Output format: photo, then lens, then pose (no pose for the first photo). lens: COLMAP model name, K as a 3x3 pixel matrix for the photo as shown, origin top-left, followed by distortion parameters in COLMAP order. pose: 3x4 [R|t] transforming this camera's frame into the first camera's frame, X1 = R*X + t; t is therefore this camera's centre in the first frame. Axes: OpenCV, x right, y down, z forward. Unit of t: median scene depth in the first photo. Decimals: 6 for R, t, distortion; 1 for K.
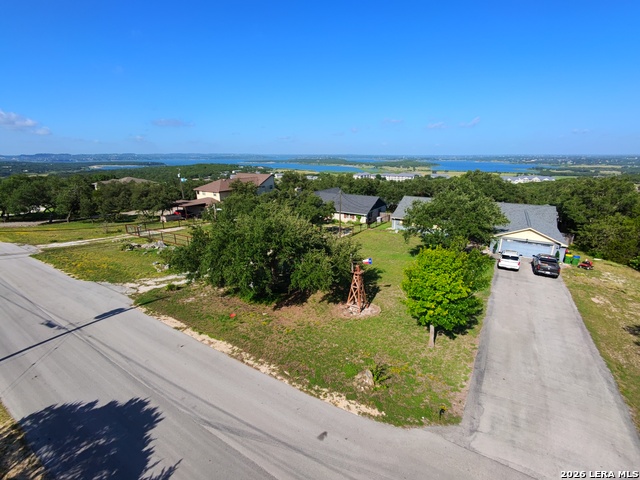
lens RADIAL K [[291.9, 0, 325.3], [0, 291.9, 243.2], [0, 0, 1]] dist [0.002358, -0.005361]
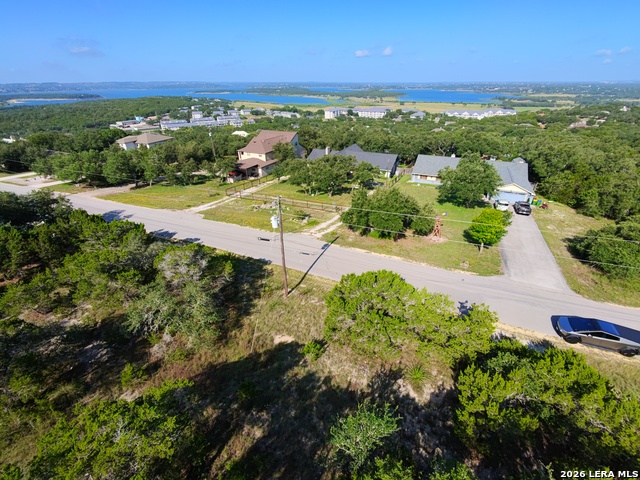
lens RADIAL K [[291.9, 0, 325.3], [0, 291.9, 243.2], [0, 0, 1]] dist [0.002358, -0.005361]
pose [[0.992351, -0.061920, 0.106795, -0.531929], [0.038296, 0.976839, 0.210522, -0.115873], [-0.117357, -0.204821, 0.971738, -0.509764]]
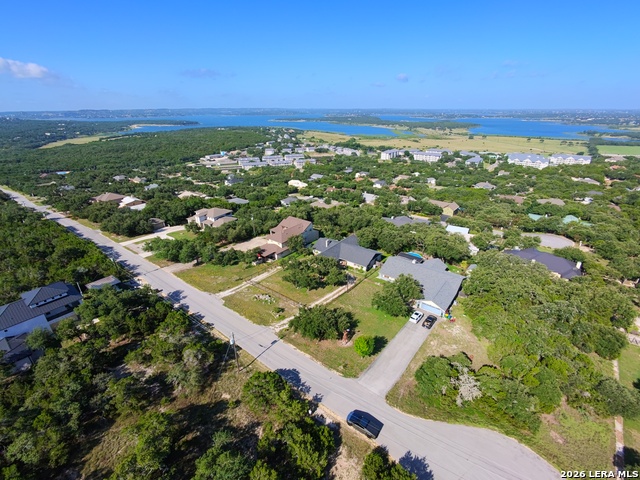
lens RADIAL K [[291.9, 0, 325.3], [0, 291.9, 243.2], [0, 0, 1]] dist [0.002358, -0.005361]
pose [[0.994845, 0.041941, -0.092328, 0.092283], [-0.028711, 0.989704, 0.140218, -0.831312], [0.097259, -0.136845, 0.985806, -1.294285]]
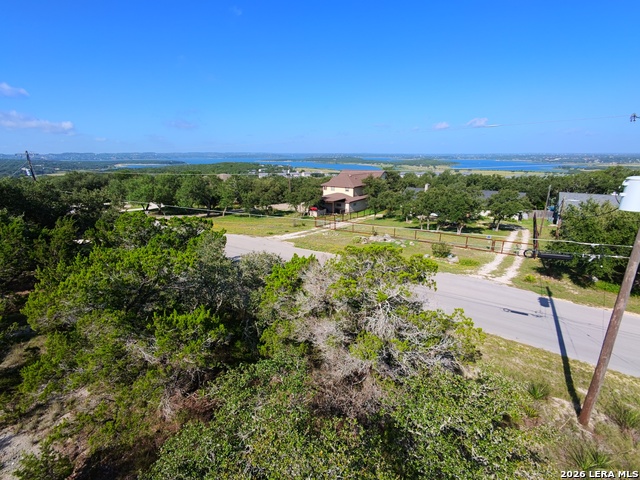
lens RADIAL K [[291.9, 0, 325.3], [0, 291.9, 243.2], [0, 0, 1]] dist [0.002358, -0.005361]
pose [[0.998941, 0.012318, -0.044325, -0.814566], [-0.012141, 0.999917, 0.004257, 0.024020], [0.044373, -0.003714, 0.999008, -0.009958]]
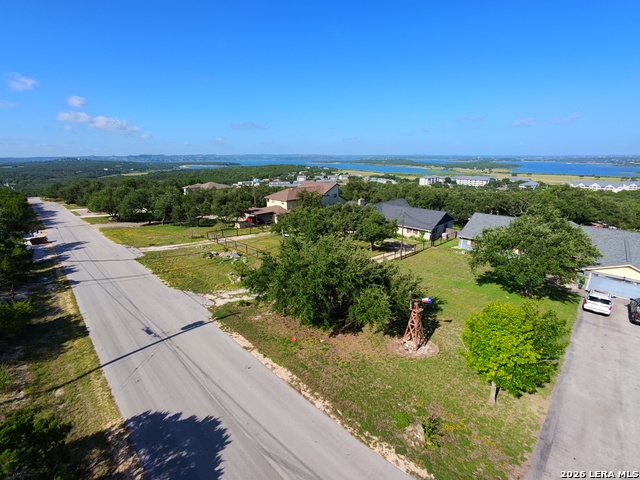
lens RADIAL K [[291.9, 0, 325.3], [0, 291.9, 243.2], [0, 0, 1]] dist [0.002358, -0.005361]
pose [[0.977096, 0.059635, -0.204270, -0.001197], [-0.059928, 0.998191, 0.004761, -0.070733], [0.204184, 0.007590, 0.978903, -0.021146]]
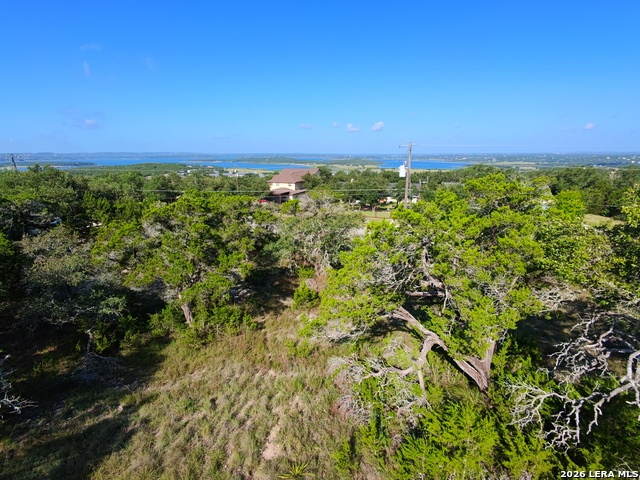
lens RADIAL K [[291.9, 0, 325.3], [0, 291.9, 243.2], [0, 0, 1]] dist [0.002358, -0.005361]
pose [[0.984606, -0.052318, 0.166773, -0.899434], [0.051645, 0.998630, 0.008375, 0.146990], [-0.166983, 0.000367, 0.985960, -0.454959]]
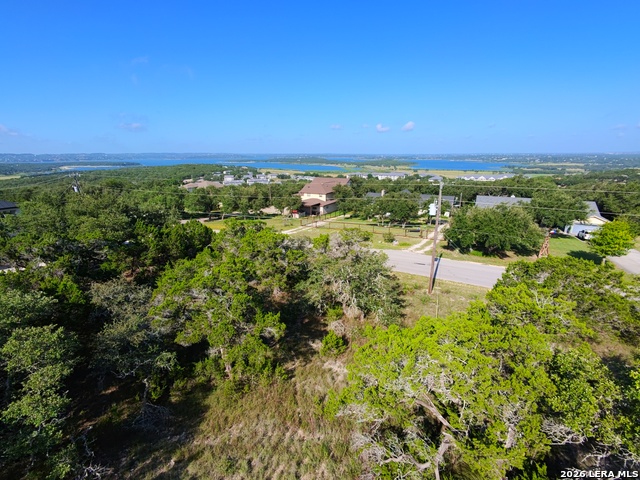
lens RADIAL K [[291.9, 0, 325.3], [0, 291.9, 243.2], [0, 0, 1]] dist [0.002358, -0.005361]
pose [[0.997339, -0.023431, 0.069033, -0.900603], [0.023202, 0.999722, 0.004113, 0.058873], [-0.069110, -0.002501, 0.997606, -0.481919]]
